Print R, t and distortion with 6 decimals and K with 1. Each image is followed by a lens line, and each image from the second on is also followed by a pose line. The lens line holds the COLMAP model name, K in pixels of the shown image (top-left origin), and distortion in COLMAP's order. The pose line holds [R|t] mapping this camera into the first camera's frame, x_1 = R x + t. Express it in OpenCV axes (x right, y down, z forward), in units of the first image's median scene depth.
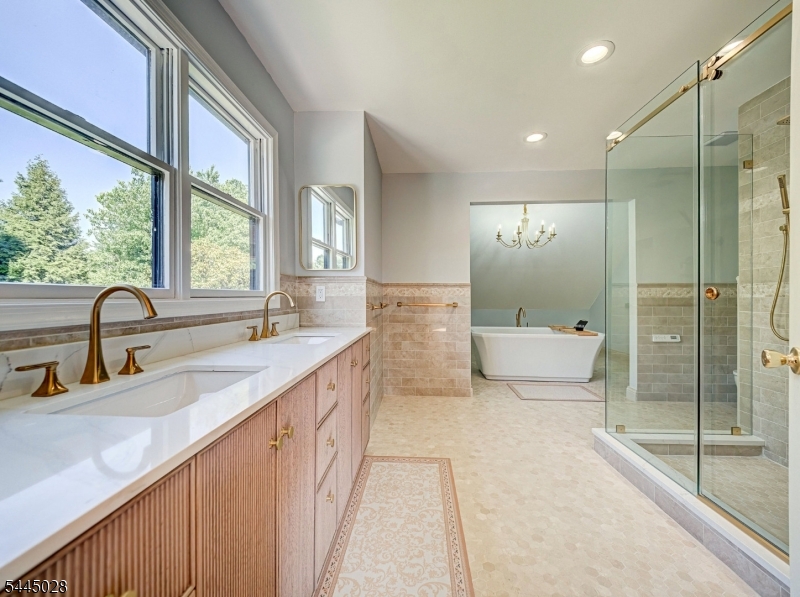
lens RADIAL K [[325.4, 0, 404.1], [0, 325.4, 297.2], [0, 0, 1]] dist [0.001793, -0.001020]
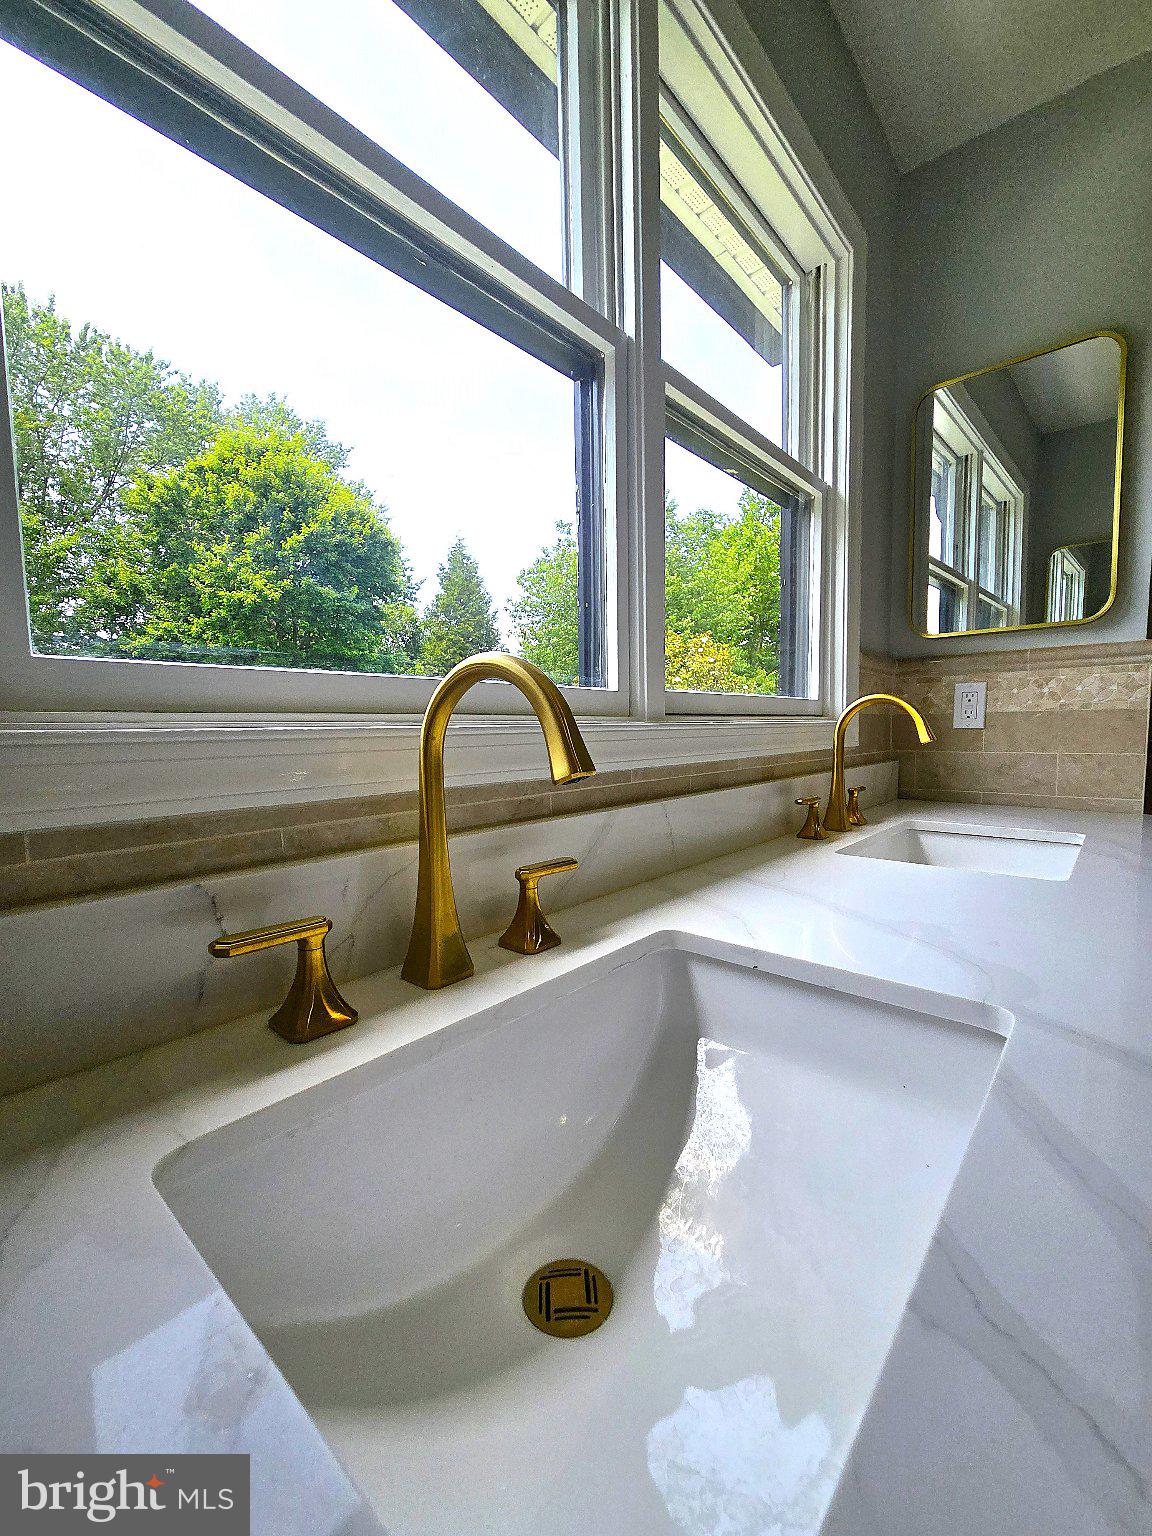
lens RADIAL K [[620.6, 0, 575.5], [0, 620.6, 771.9], [0, 0, 1]] dist [-0.000627, -0.000030]
pose [[0.782051, 0.031710, -0.622407, -0.210077], [0.013761, 0.997583, 0.068113, 0.010522], [0.623062, -0.061833, 0.779724, 0.276277]]
